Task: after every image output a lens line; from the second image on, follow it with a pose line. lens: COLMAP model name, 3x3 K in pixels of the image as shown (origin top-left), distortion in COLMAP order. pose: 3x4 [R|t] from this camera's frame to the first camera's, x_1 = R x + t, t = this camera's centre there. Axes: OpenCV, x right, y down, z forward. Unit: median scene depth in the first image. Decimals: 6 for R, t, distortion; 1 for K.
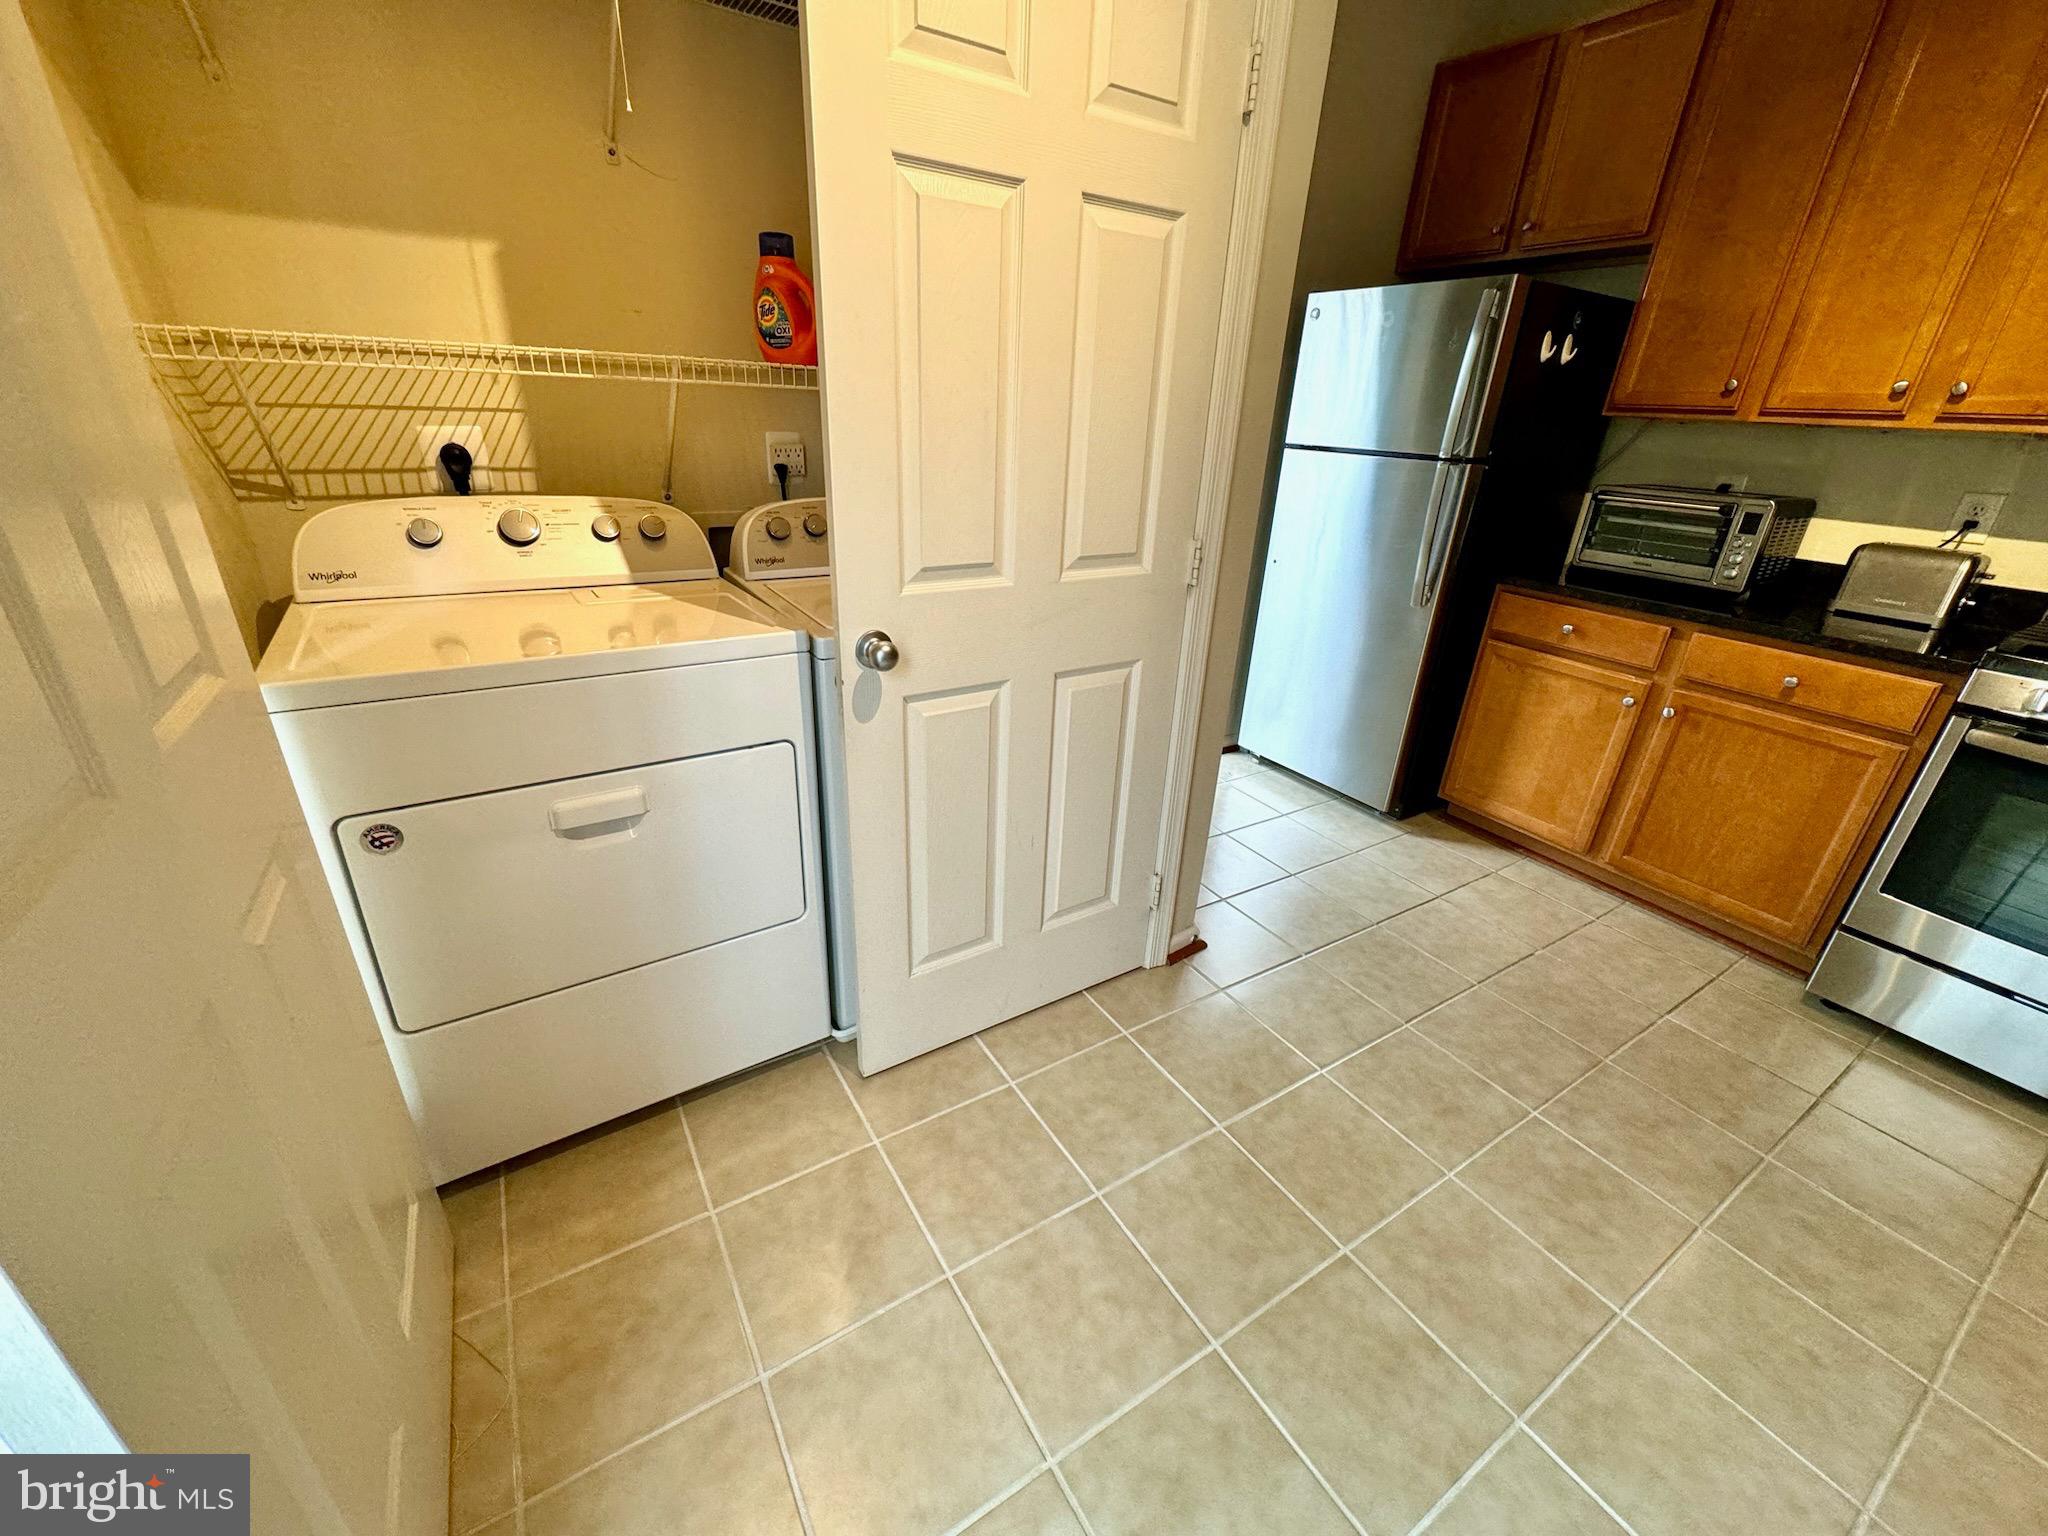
lens RADIAL K [[817.7, 0, 1024.6], [0, 817.7, 766.3], [0, 0, 1]] dist [-0.002084, 0.000273]
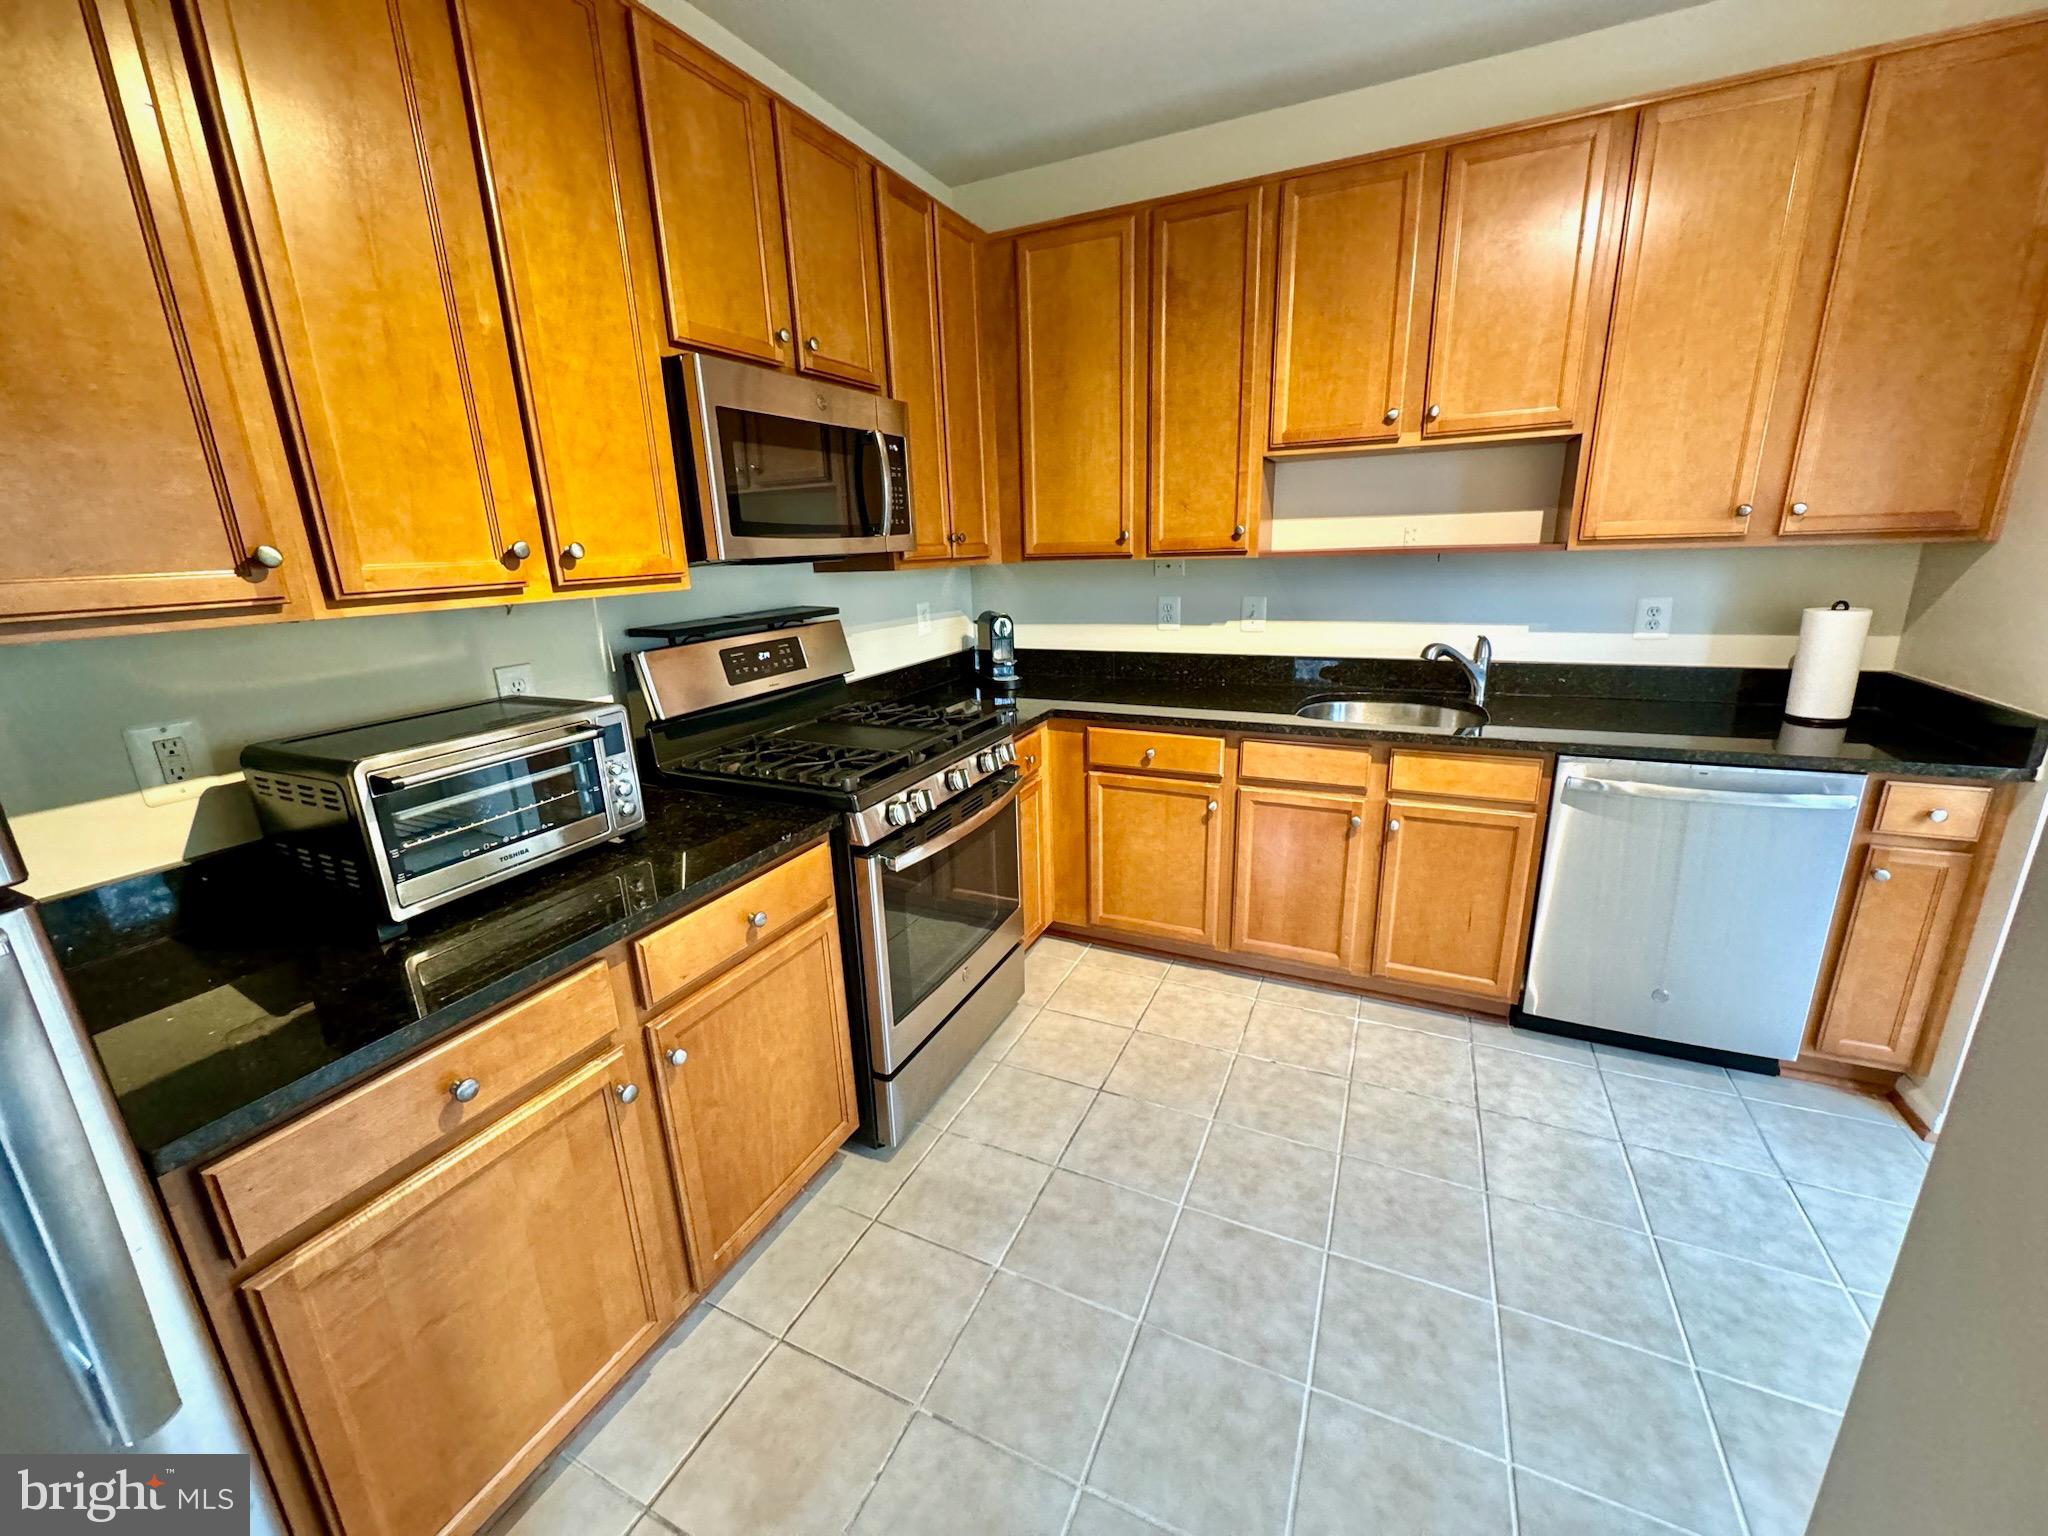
lens RADIAL K [[817.7, 0, 1024.6], [0, 817.7, 766.3], [0, 0, 1]] dist [-0.002084, 0.000273]
pose [[-0.544582, -0.252786, 0.799706, 0.219468], [0.346561, 0.800468, 0.489027, -0.464936], [-0.763758, 0.543462, -0.348314, 0.927805]]
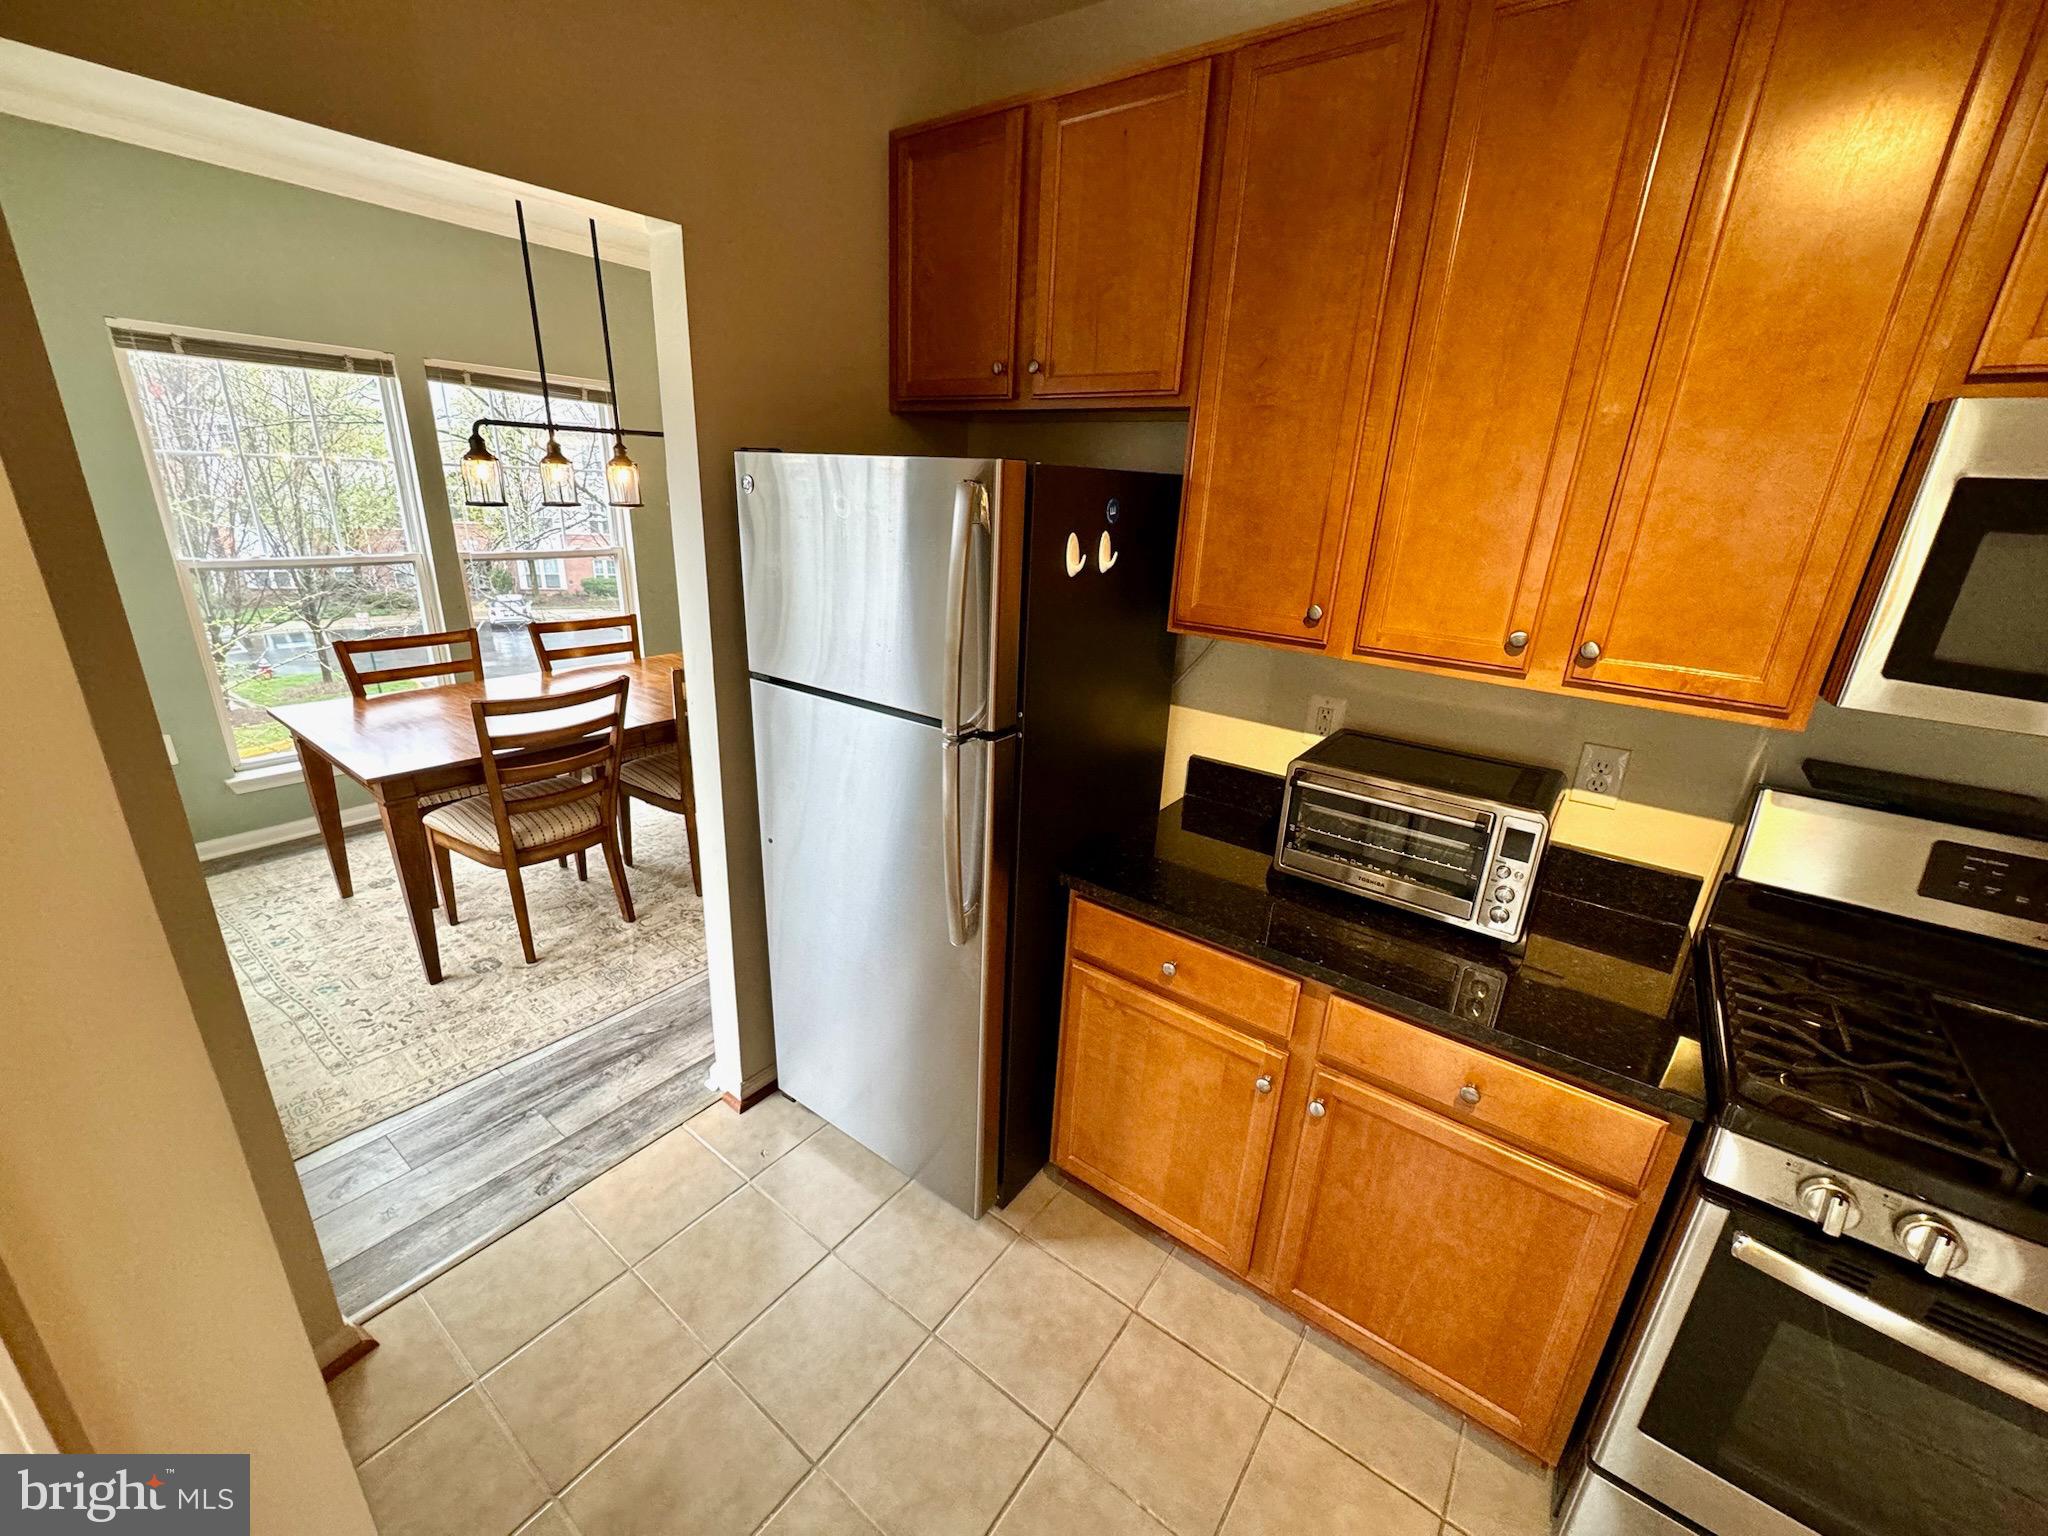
lens RADIAL K [[817.7, 0, 1024.6], [0, 817.7, 766.3], [0, 0, 1]] dist [-0.002084, 0.000273]
pose [[0.929727, -0.121816, 0.347519, 0.388470], [0.145159, 0.988523, -0.041840, -0.355608], [-0.338433, 0.089346, 0.936739, 0.455303]]
